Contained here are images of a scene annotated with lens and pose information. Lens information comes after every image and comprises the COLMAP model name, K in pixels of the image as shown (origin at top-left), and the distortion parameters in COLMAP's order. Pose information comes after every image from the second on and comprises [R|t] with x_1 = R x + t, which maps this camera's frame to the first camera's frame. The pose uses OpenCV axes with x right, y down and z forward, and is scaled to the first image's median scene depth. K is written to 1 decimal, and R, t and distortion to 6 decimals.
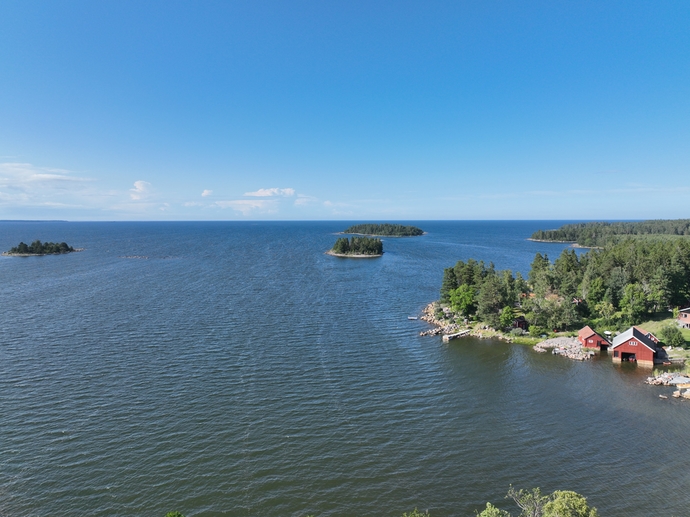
lens RADIAL K [[482.7, 0, 345.0], [0, 482.7, 258.5], [0, 0, 1]] dist [0.008493, 0.004917]
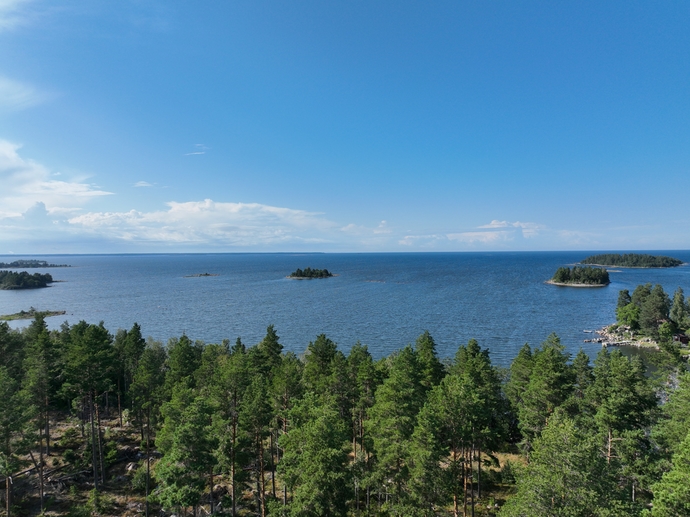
lens RADIAL K [[485.3, 0, 345.9], [0, 485.3, 259.0], [0, 0, 1]] dist [-0.004785, 0.023741]
pose [[0.889395, 0.001065, -0.457139, 0.151151], [-0.029967, 0.997982, -0.055977, 0.029422], [0.456157, 0.063485, 0.887632, -0.331106]]
